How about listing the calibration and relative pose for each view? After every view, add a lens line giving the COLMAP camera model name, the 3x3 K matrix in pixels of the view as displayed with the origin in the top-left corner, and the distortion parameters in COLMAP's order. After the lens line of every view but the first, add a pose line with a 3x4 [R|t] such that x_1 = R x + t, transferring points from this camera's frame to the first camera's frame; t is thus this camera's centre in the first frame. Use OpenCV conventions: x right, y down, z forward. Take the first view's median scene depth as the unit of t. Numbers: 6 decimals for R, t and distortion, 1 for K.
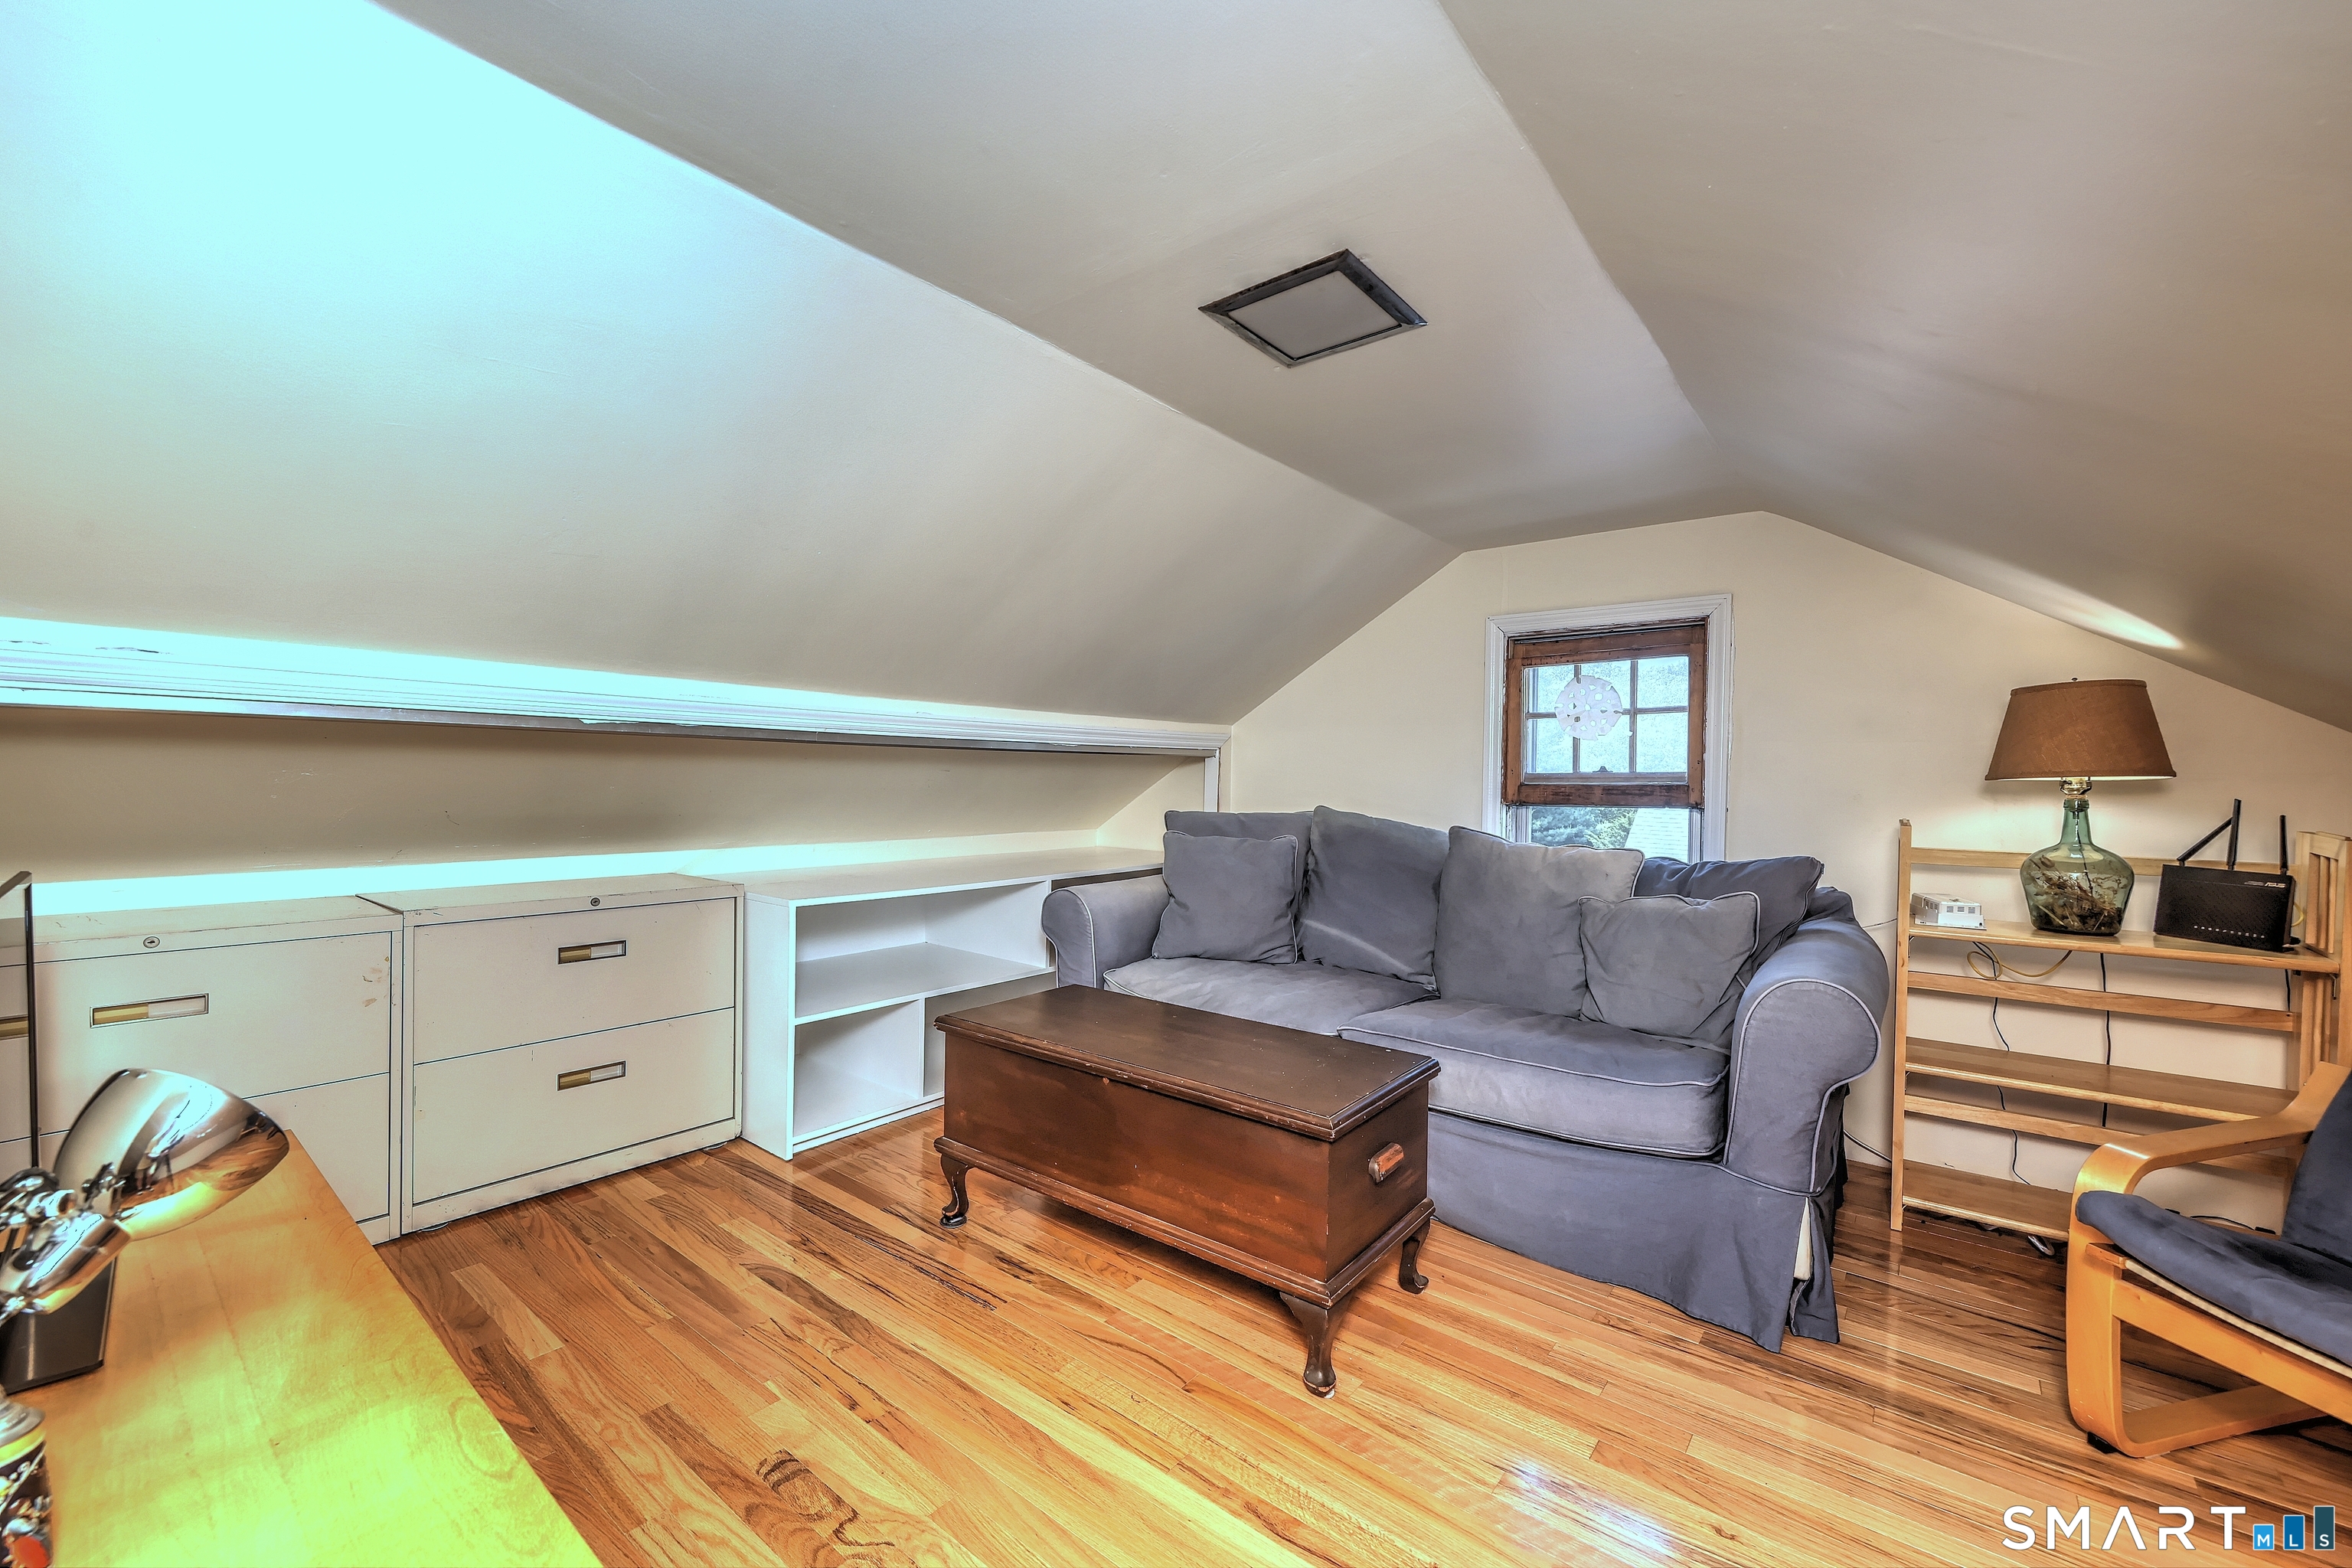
lens RADIAL K [[953.5, 0, 1168.4], [0, 953.5, 773.4], [0, 0, 1]] dist [0.017773, -0.007427]
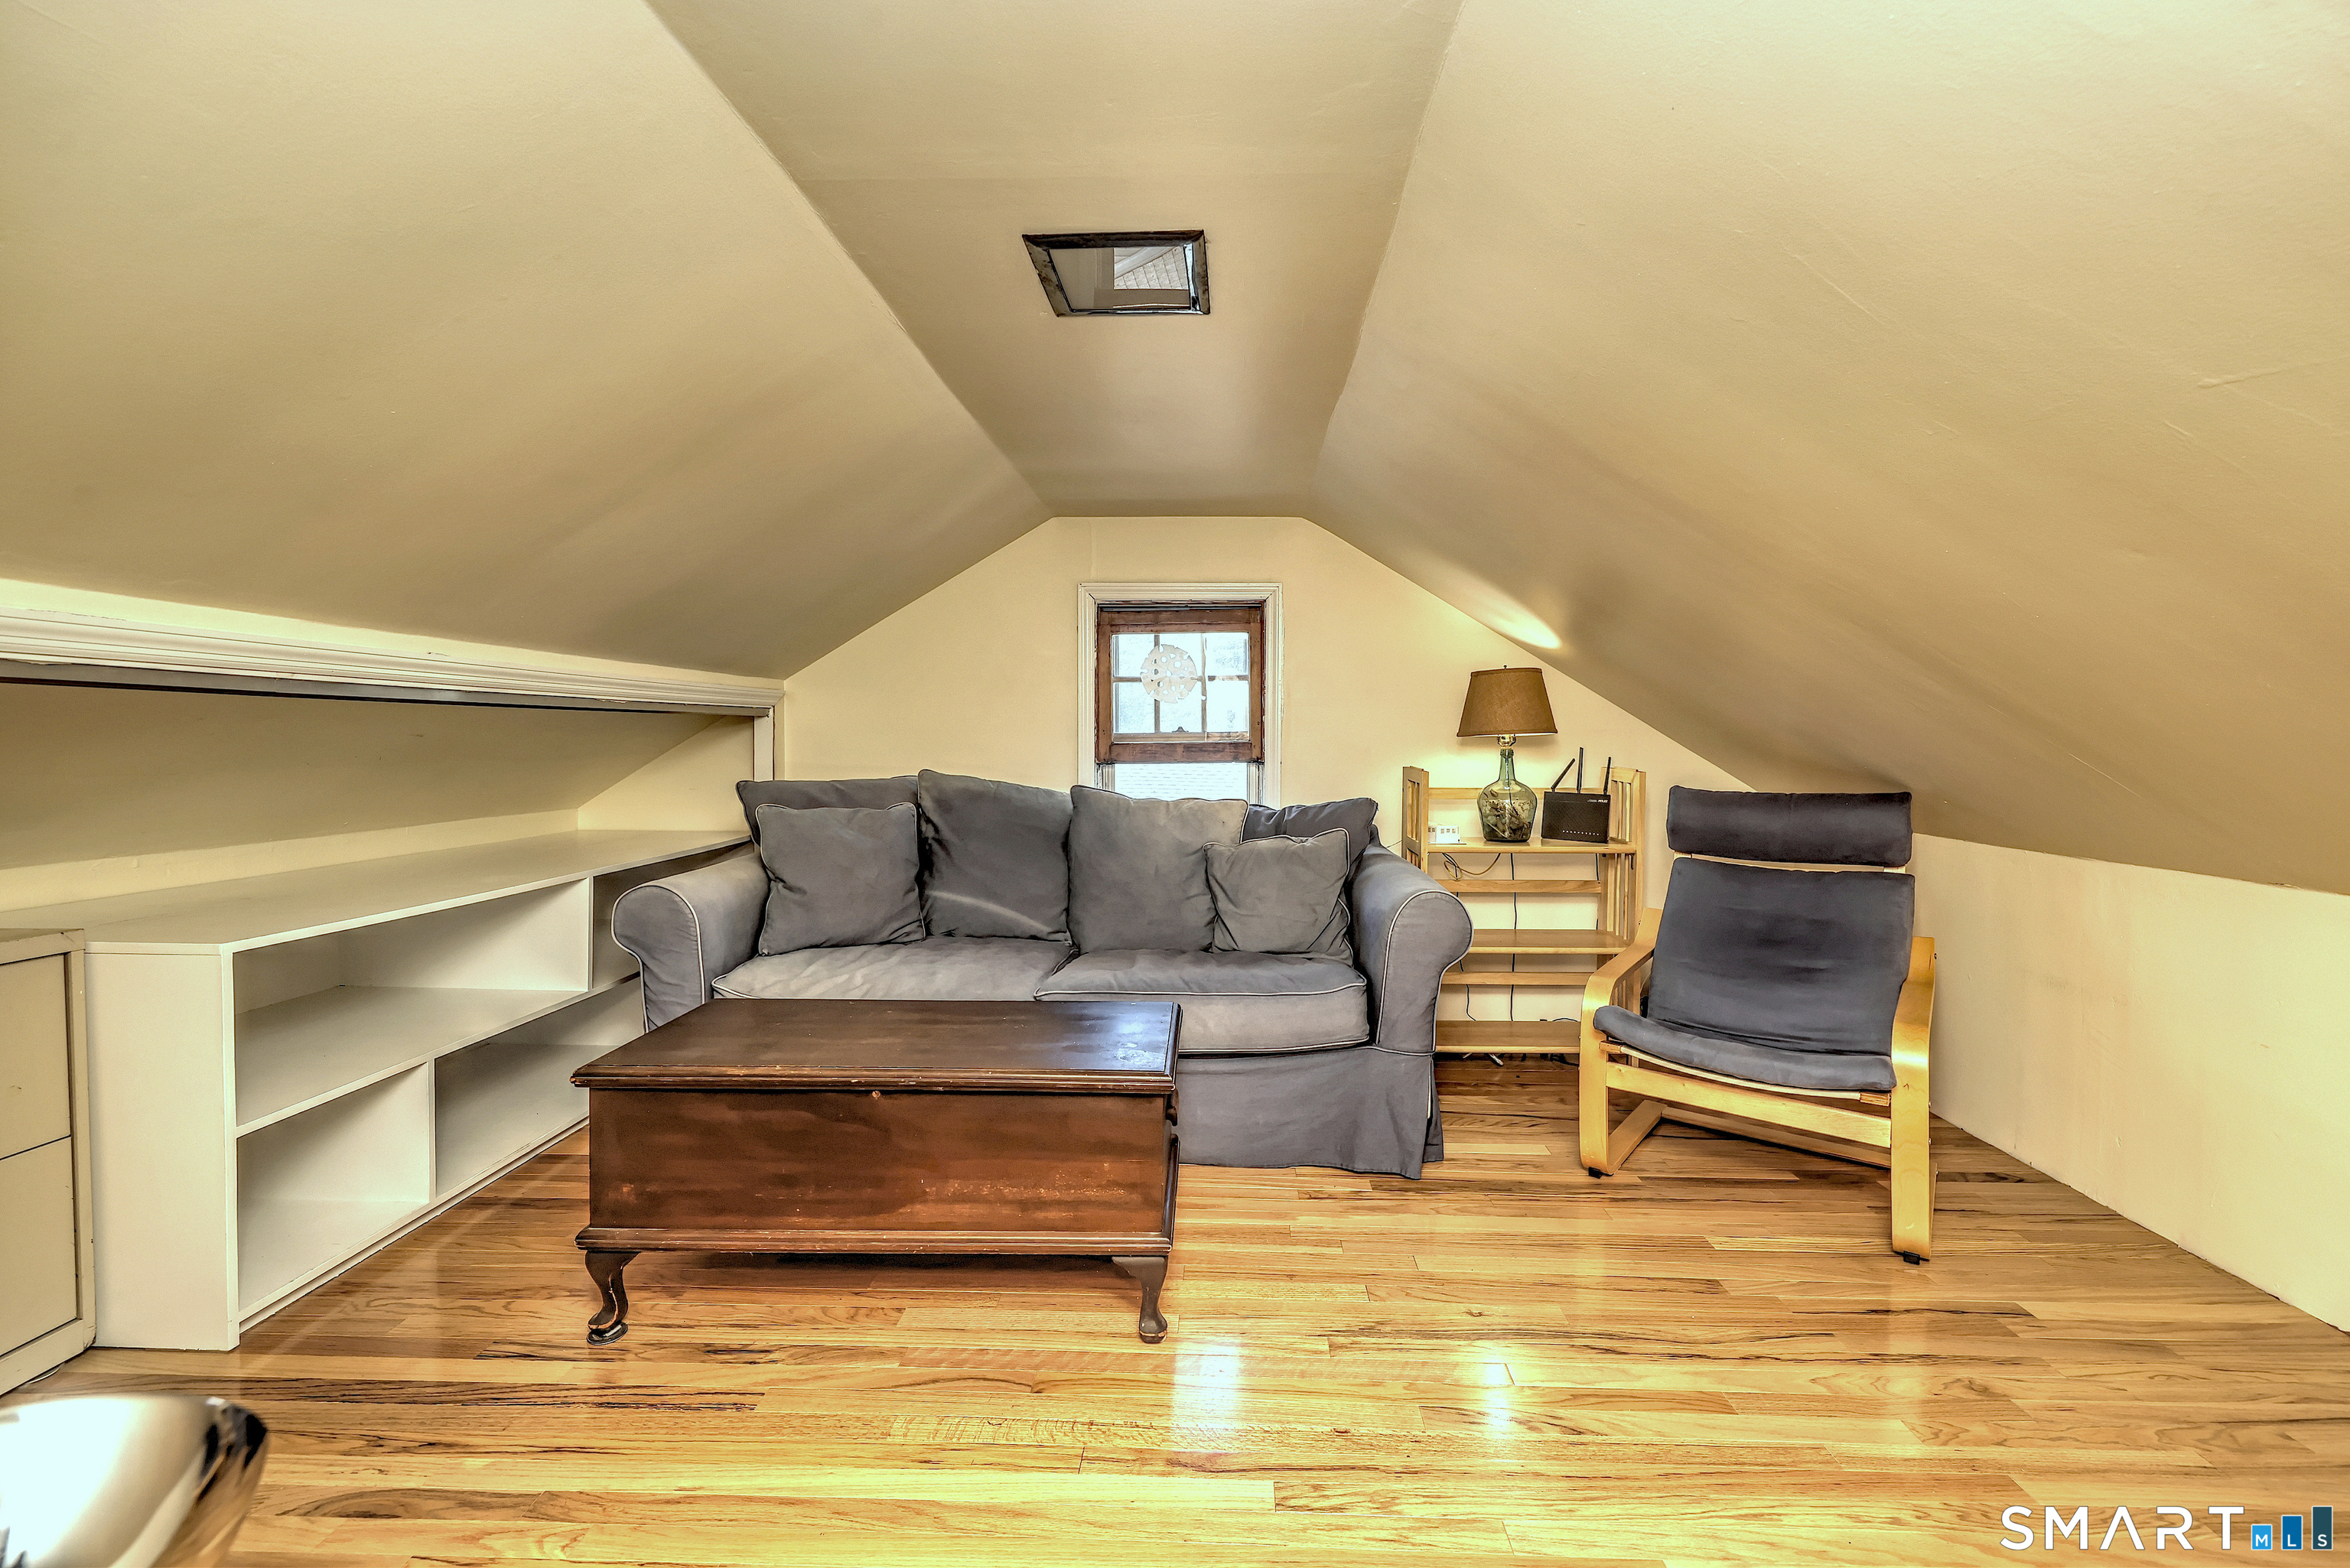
lens RADIAL K [[994.5, 0, 1172.6], [0, 994.5, 748.7], [0, 0, 1]] dist [0.018805, -0.009549]
pose [[0.794039, -0.017060, 0.607627, -0.356724], [0.006096, 0.999779, 0.020104, -0.006924], [-0.607836, -0.012260, 0.793968, 0.111423]]
